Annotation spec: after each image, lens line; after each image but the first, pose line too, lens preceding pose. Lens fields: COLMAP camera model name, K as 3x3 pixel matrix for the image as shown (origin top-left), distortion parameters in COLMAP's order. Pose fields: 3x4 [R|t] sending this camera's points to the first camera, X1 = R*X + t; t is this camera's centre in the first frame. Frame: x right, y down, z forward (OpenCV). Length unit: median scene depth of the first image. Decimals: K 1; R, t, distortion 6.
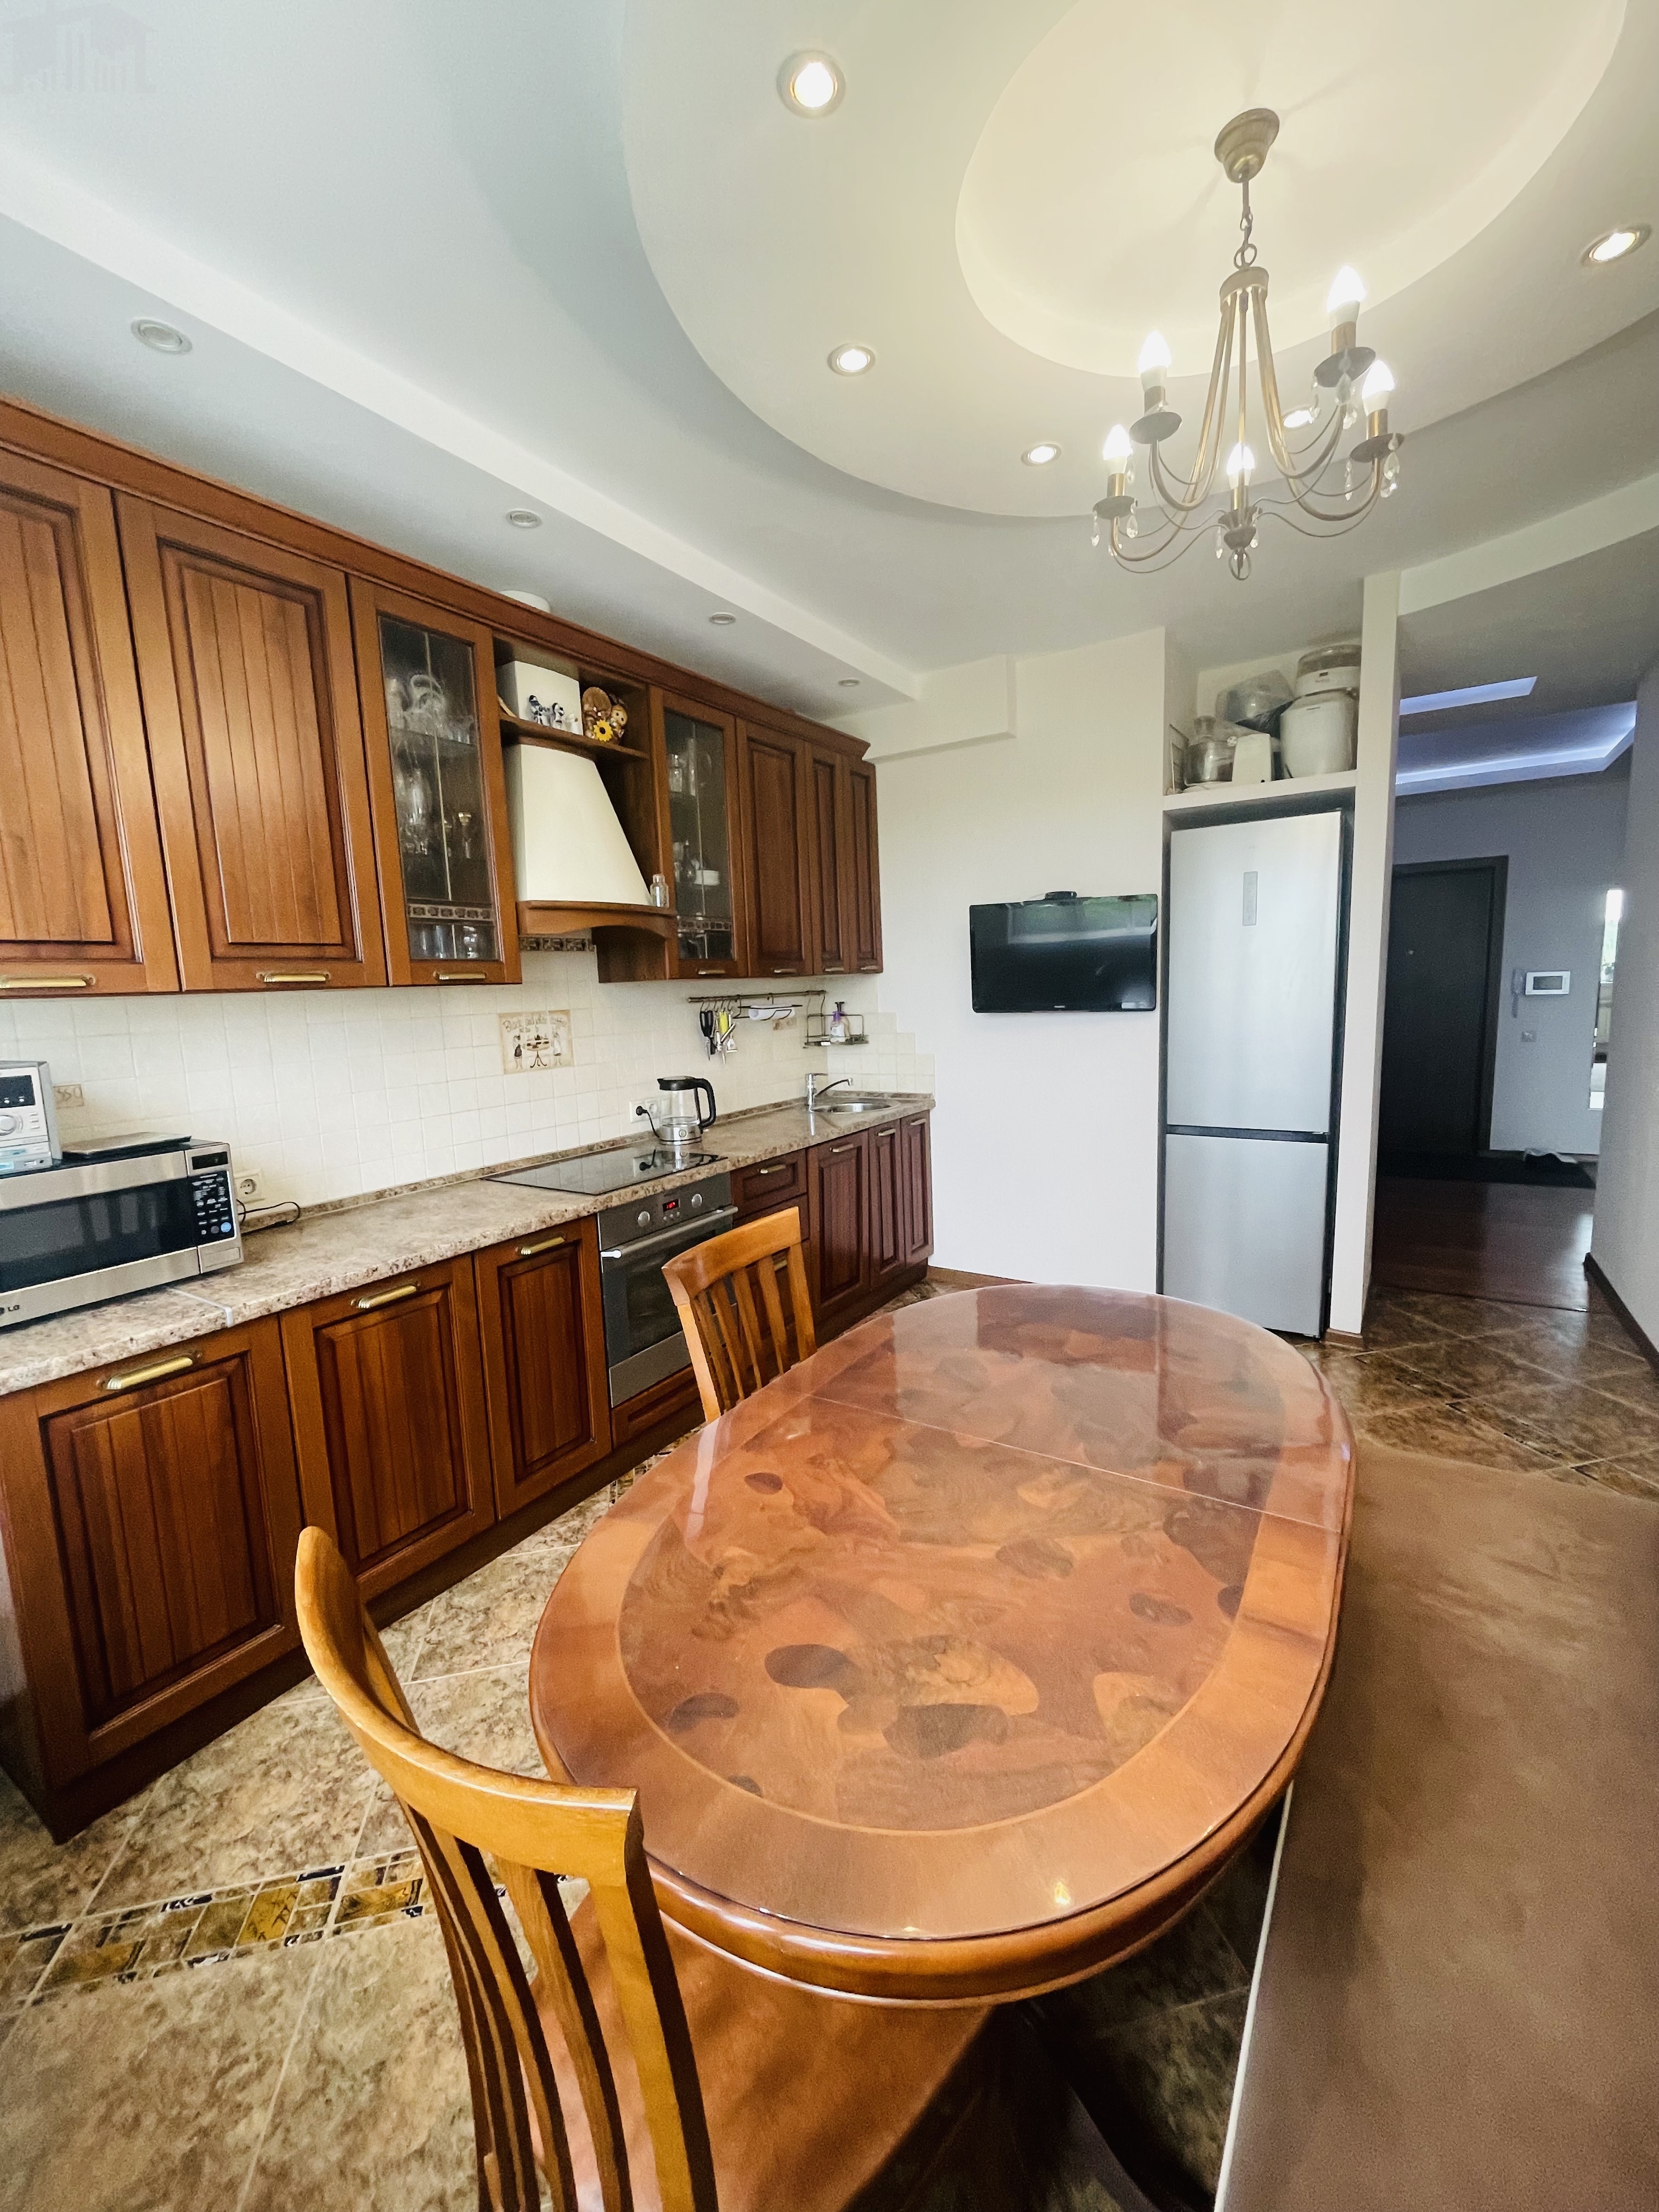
lens RADIAL K [[890.3, 0, 828.2], [0, 890.3, 1109.1], [0, 0, 1]] dist [-0.002406, 0.000205]
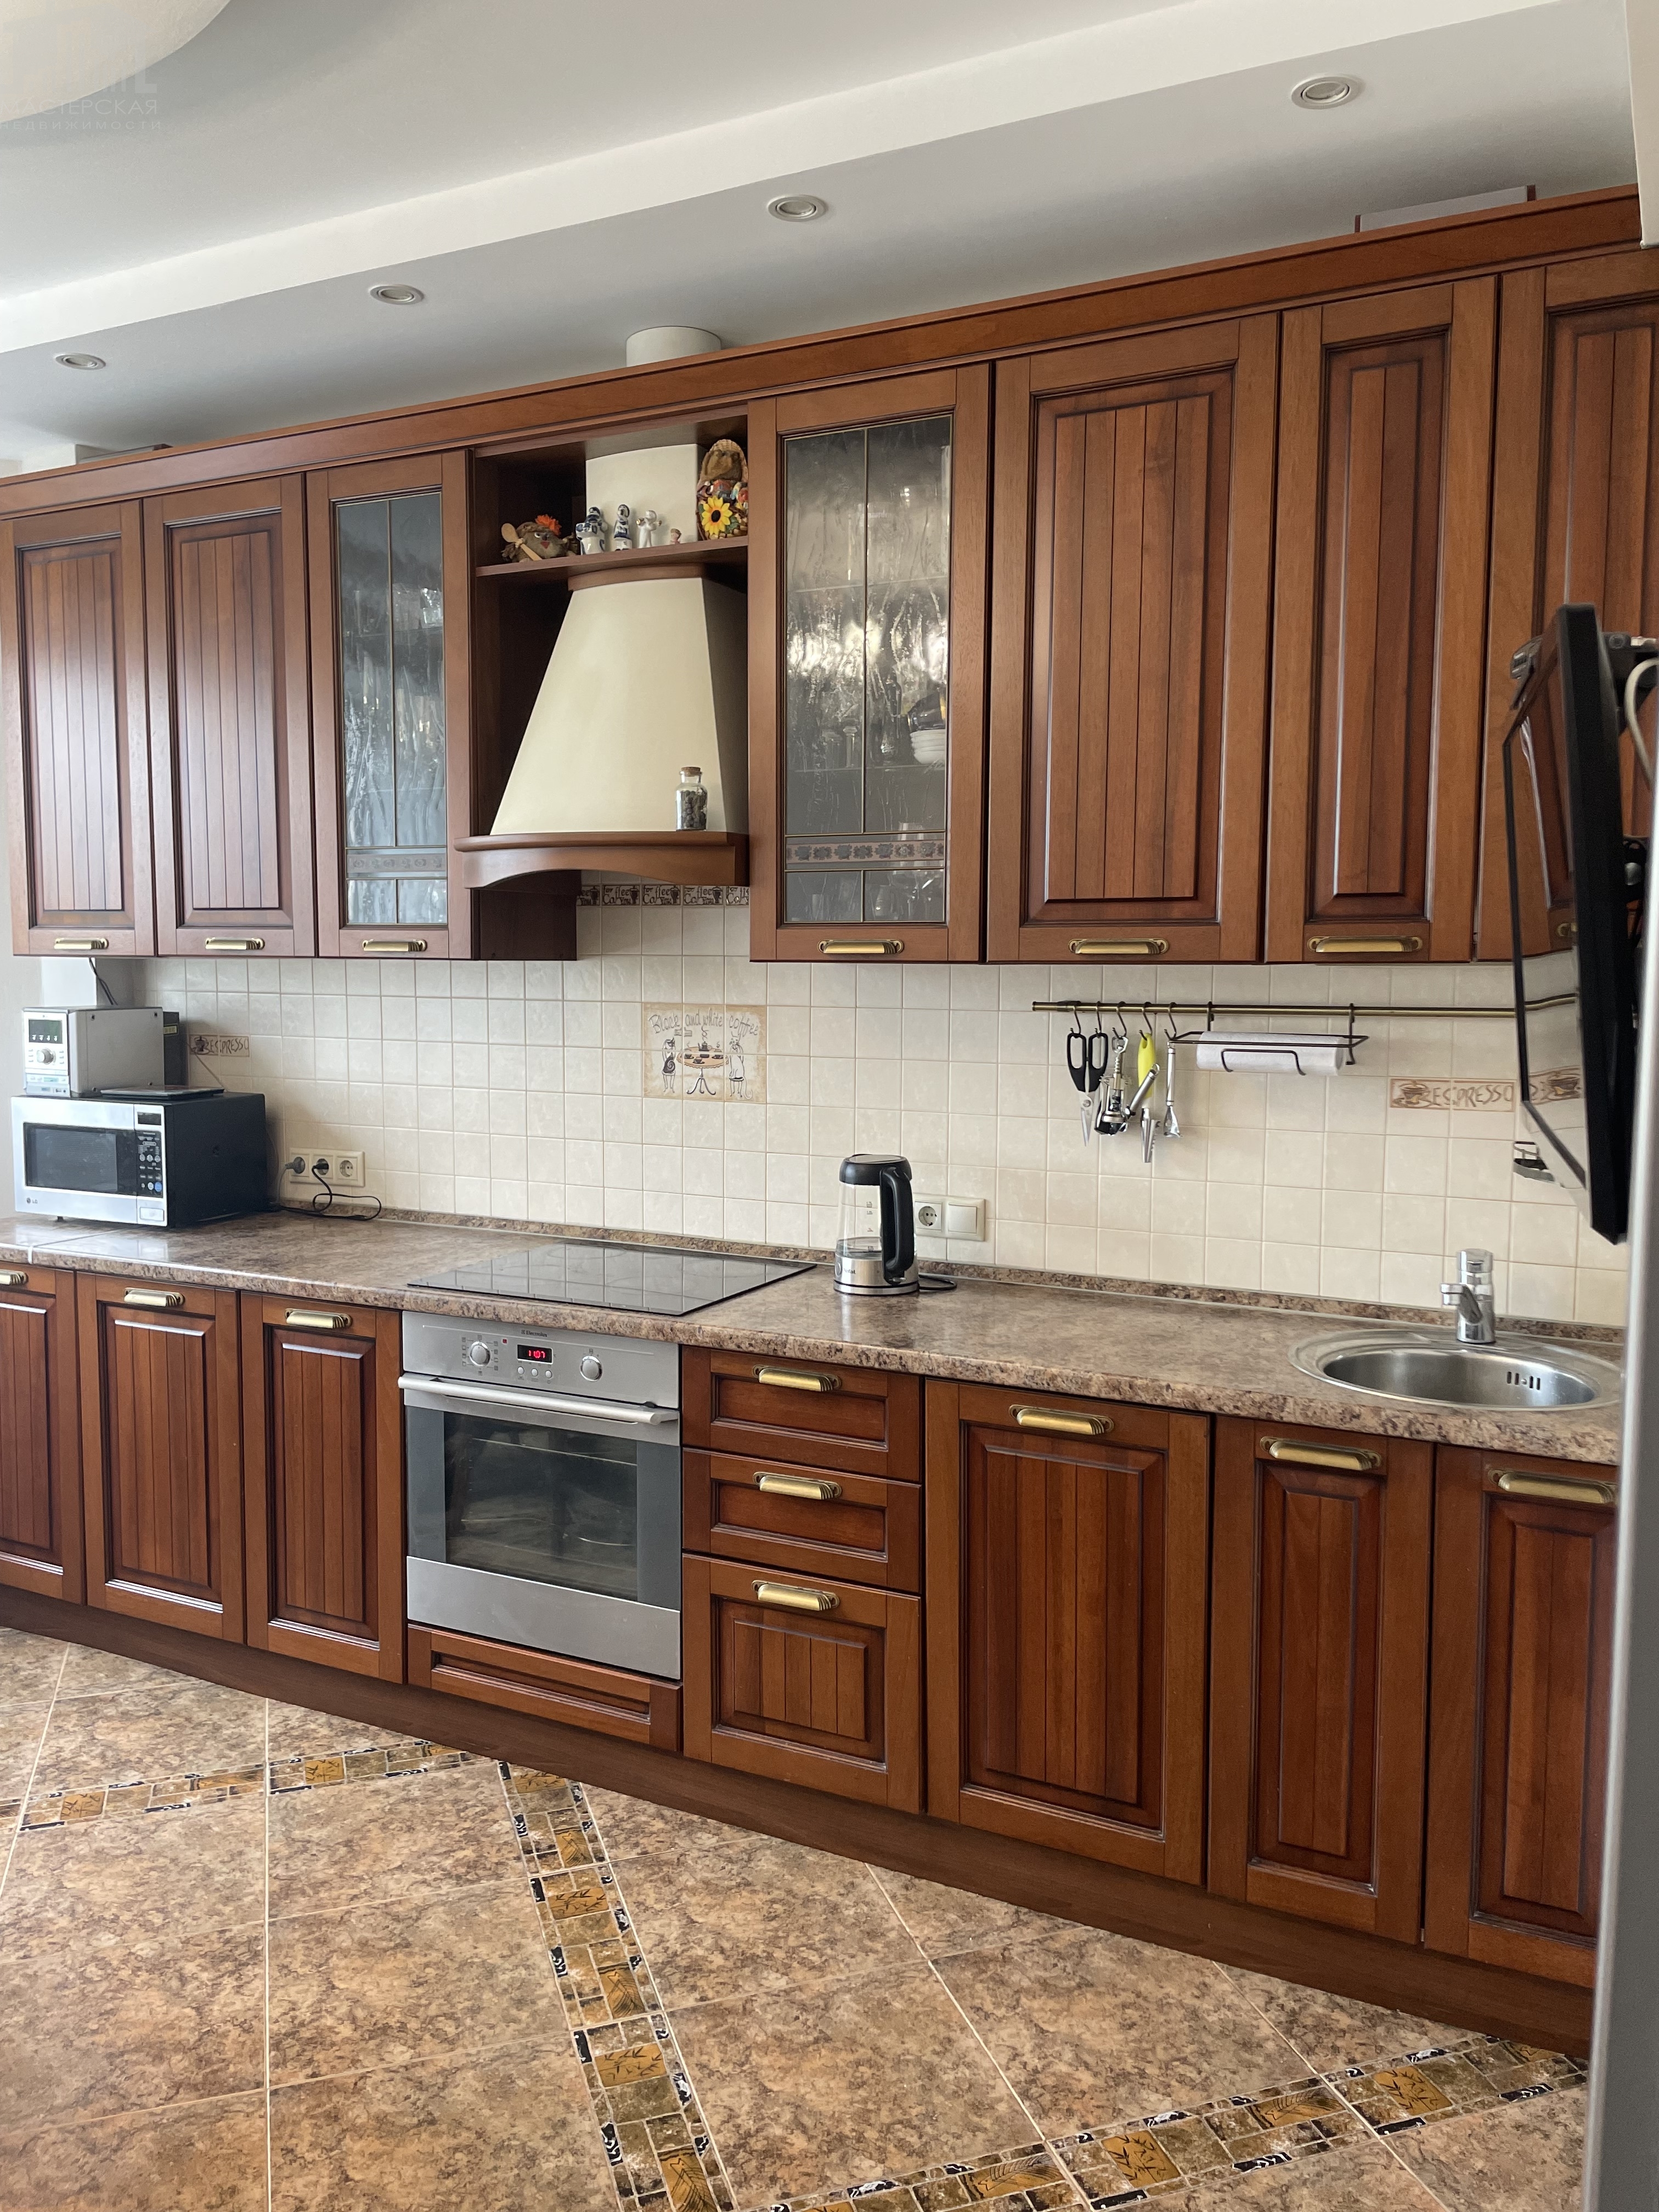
lens RADIAL K [[1673.0, 0, 827.5], [0, 1673.0, 1096.4], [0, 0, 1]] dist [0.077030, -0.097340]
pose [[0.101136, 0.122189, -0.987340, 0.717149], [-0.147241, 0.983338, 0.106612, -0.159237], [0.983916, 0.134594, 0.117442, 0.834579]]
